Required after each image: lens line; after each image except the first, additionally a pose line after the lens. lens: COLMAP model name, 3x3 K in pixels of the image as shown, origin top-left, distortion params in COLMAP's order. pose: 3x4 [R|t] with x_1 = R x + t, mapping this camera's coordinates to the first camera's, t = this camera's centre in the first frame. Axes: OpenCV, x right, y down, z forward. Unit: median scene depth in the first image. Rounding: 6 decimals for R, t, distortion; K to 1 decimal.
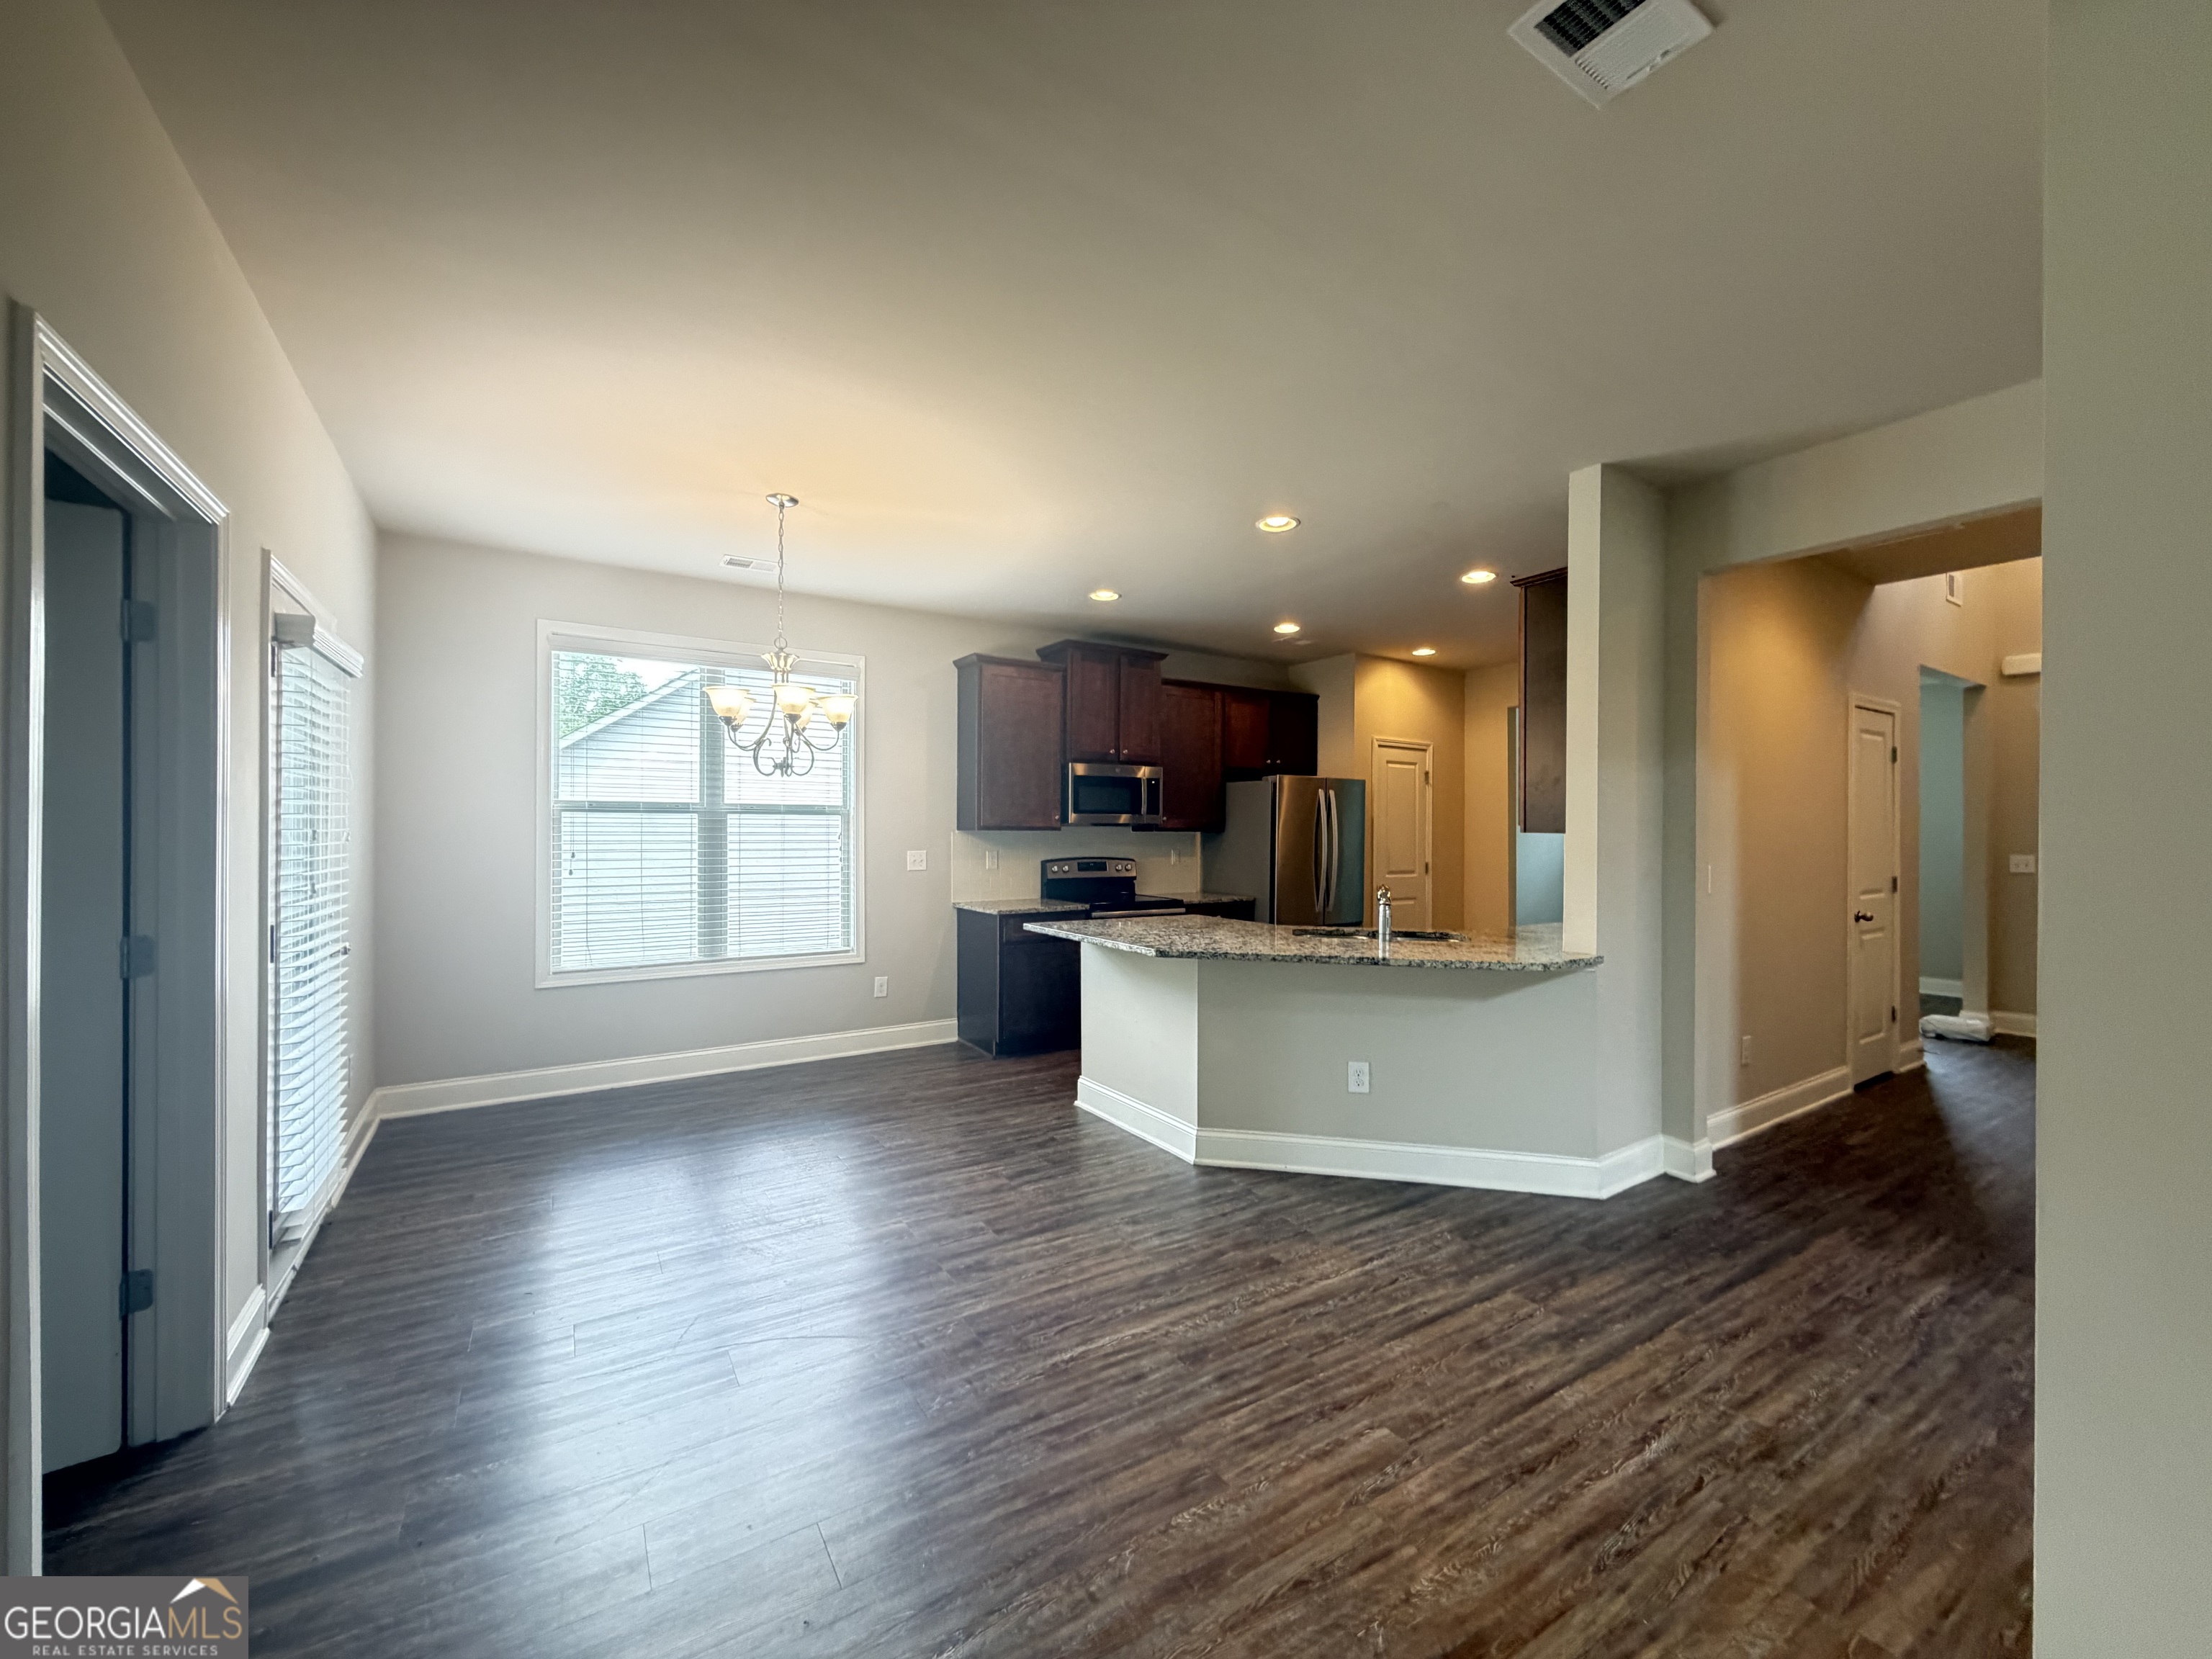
lens RADIAL K [[880.2, 0, 1099.9], [0, 880.2, 828.6], [0, 0, 1]] dist [0.001936, -0.000411]
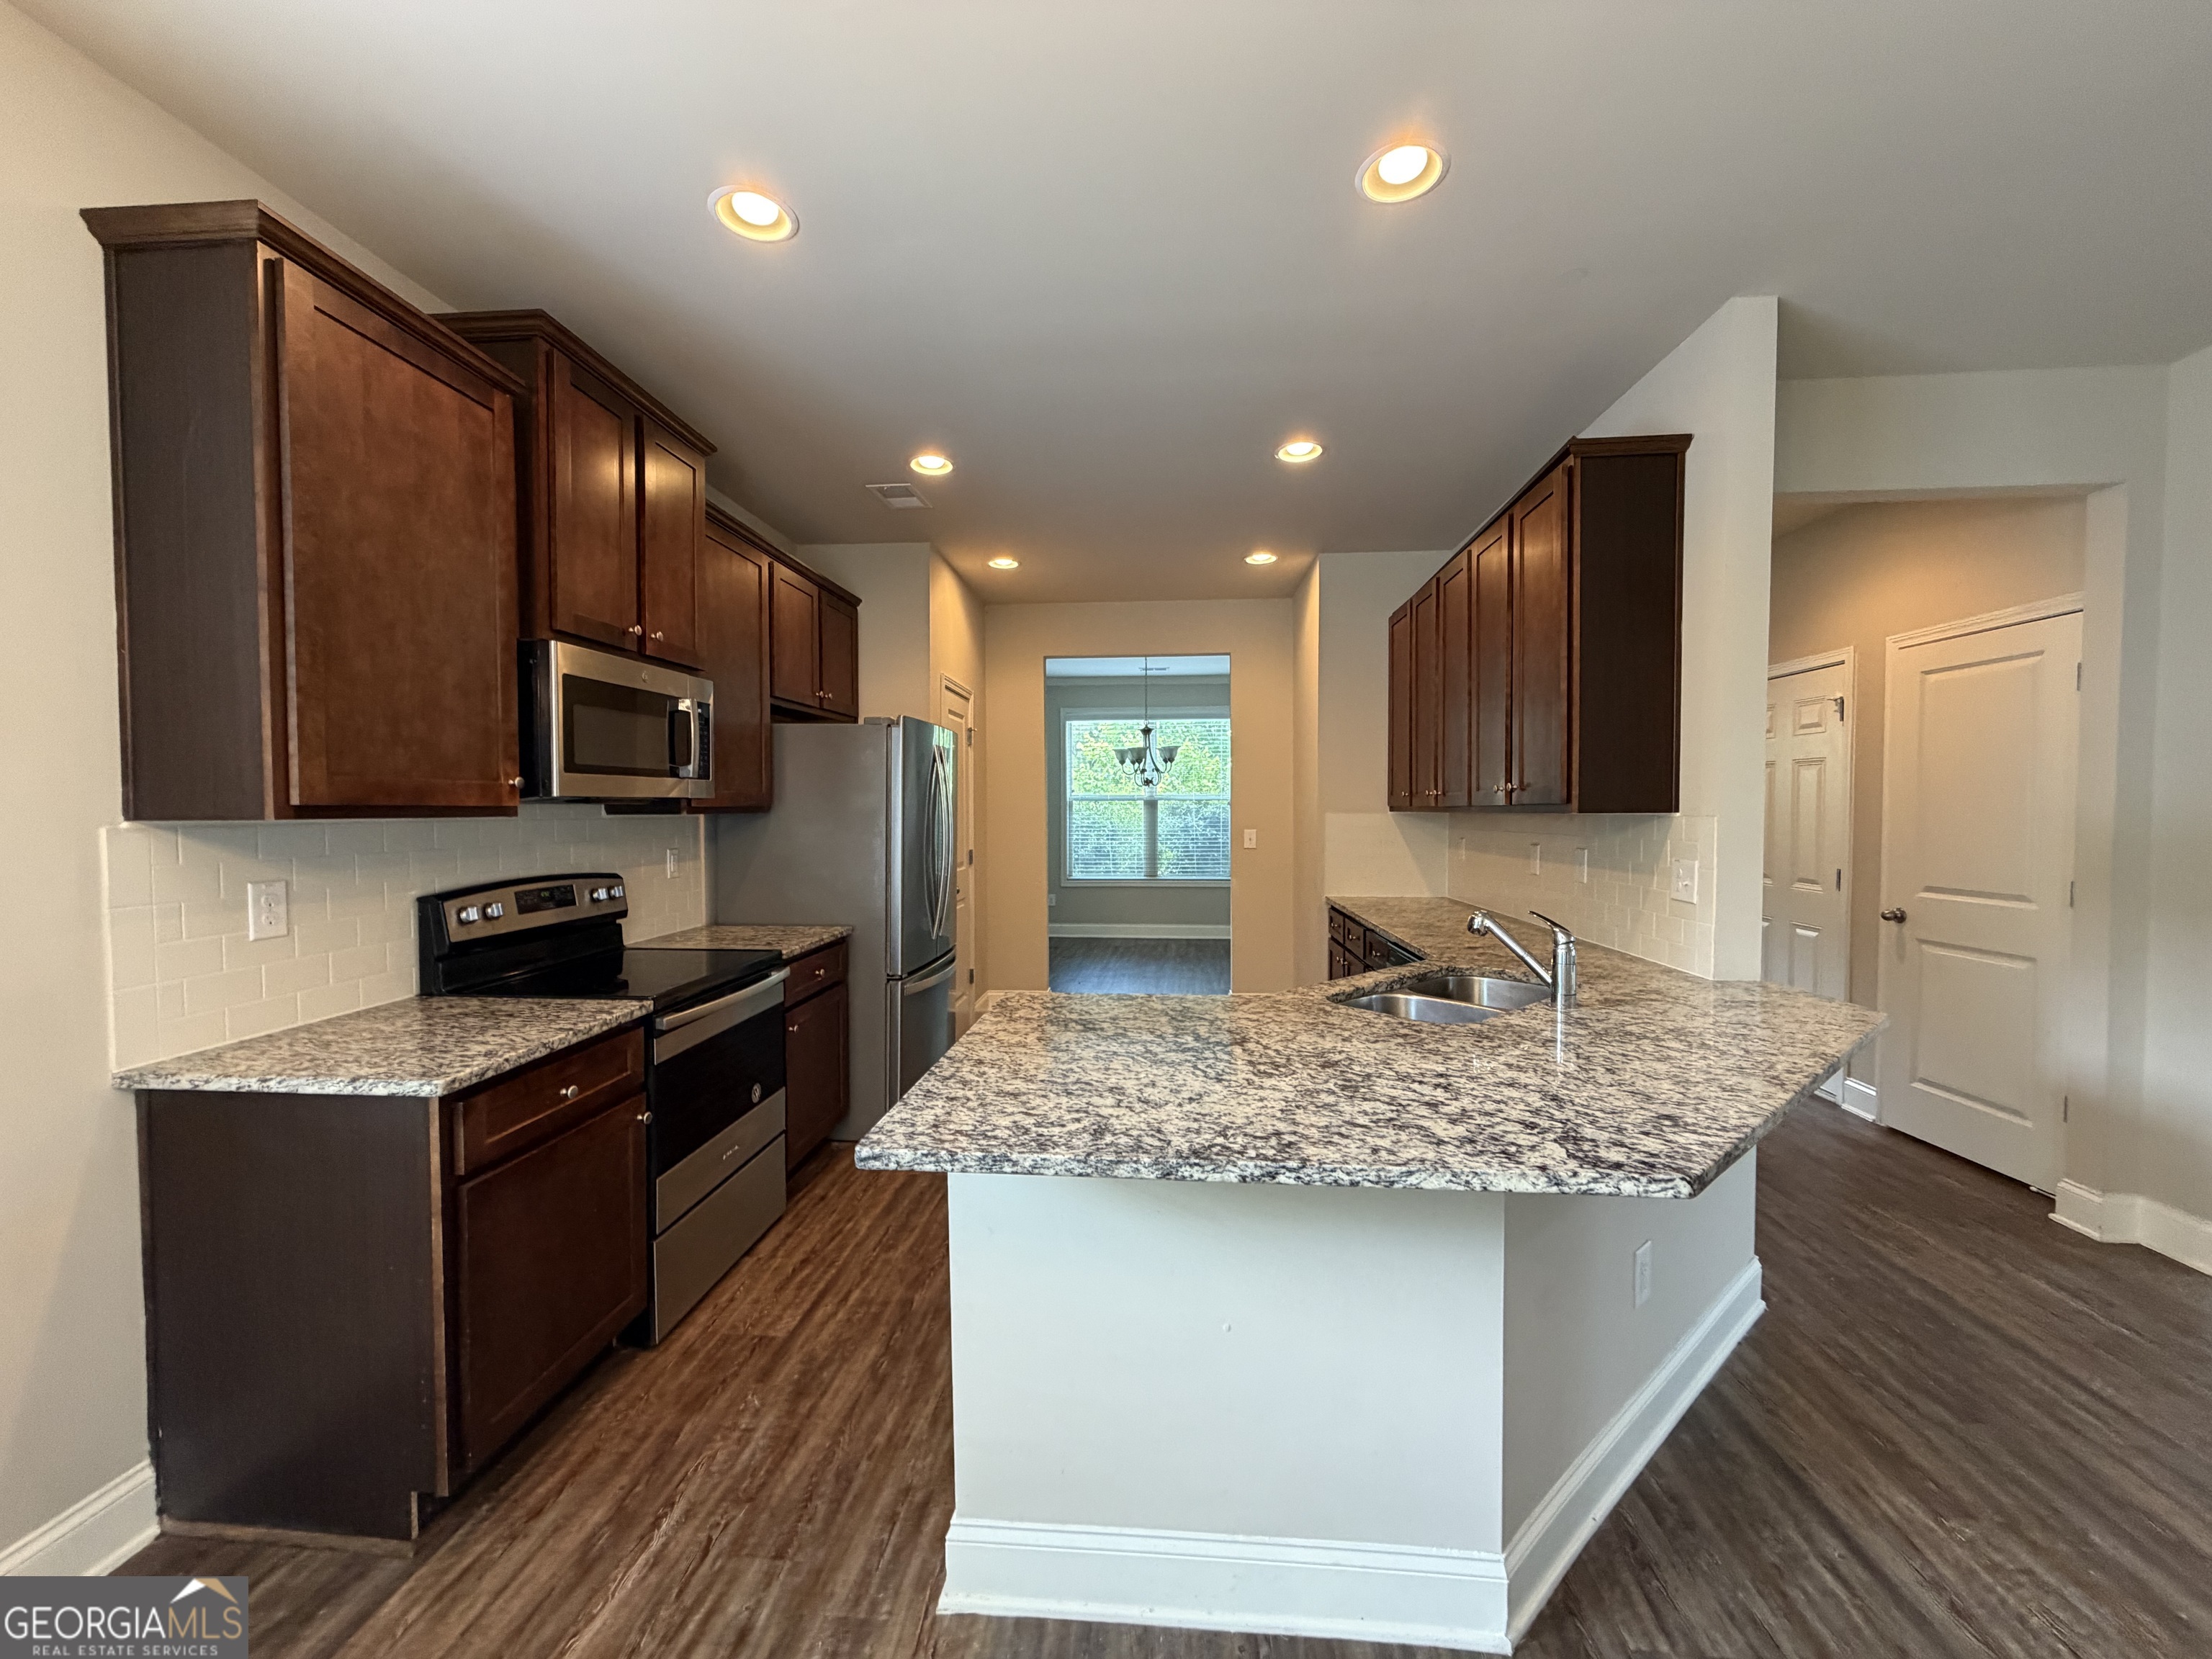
lens RADIAL K [[880.2, 0, 1107.4], [0, 880.2, 831.8], [0, 0, 1]] dist [0.001936, -0.000411]
pose [[0.609004, -0.029590, 0.792615, -0.193843], [0.003234, 0.999388, 0.034824, -0.003356], [-0.793161, -0.018645, 0.608727, 0.566712]]
